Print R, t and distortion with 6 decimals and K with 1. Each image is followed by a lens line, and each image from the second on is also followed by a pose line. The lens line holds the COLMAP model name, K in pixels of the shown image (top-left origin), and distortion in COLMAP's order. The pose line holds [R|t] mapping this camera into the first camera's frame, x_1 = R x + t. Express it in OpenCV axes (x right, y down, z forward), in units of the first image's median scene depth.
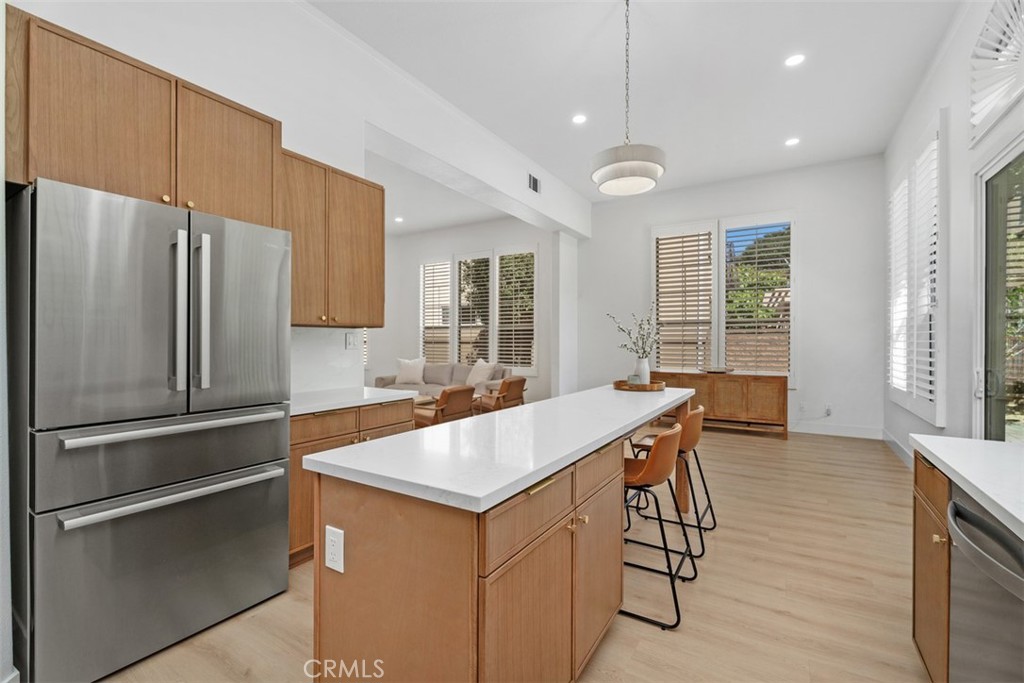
lens RADIAL K [[453.7, 0, 510.2], [0, 453.7, 342.6], [0, 0, 1]] dist [-0.000585, -0.000184]
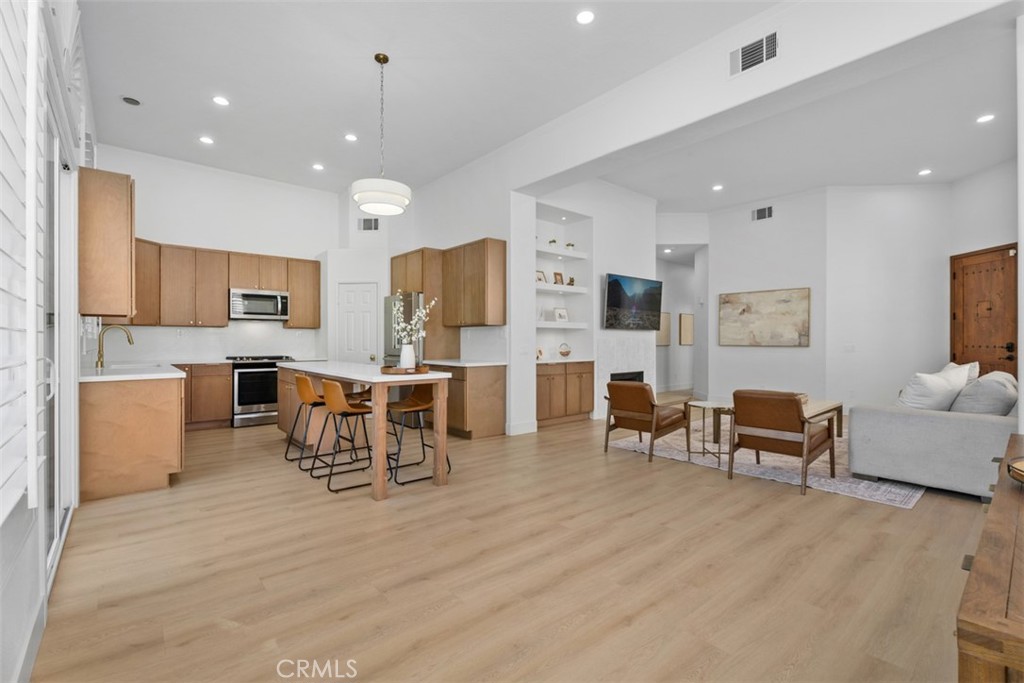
lens RADIAL K [[453.7, 0, 513.5], [0, 453.7, 342.7], [0, 0, 1]] dist [-0.000585, -0.000184]
pose [[-0.310845, 0.002171, -0.950458, 1.420230], [0.000516, 0.999998, 0.002116, 0.033180], [0.950460, 0.000167, -0.310846, 1.827481]]
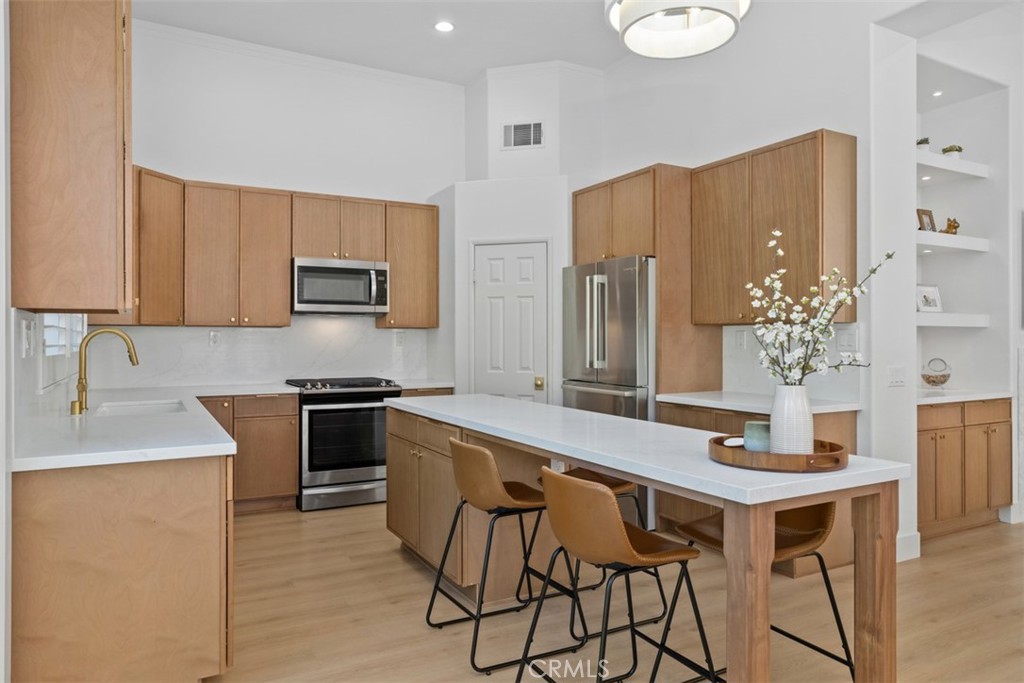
lens RADIAL K [[668.3, 0, 511.1], [0, 668.3, 339.8], [0, 0, 1]] dist [-0.005032, 0.006748]
pose [[-0.498543, 0.000022, -0.866865, 1.036909], [0.000413, 1.000000, -0.000212, -0.002886], [0.866865, -0.000464, -0.498543, 1.258720]]
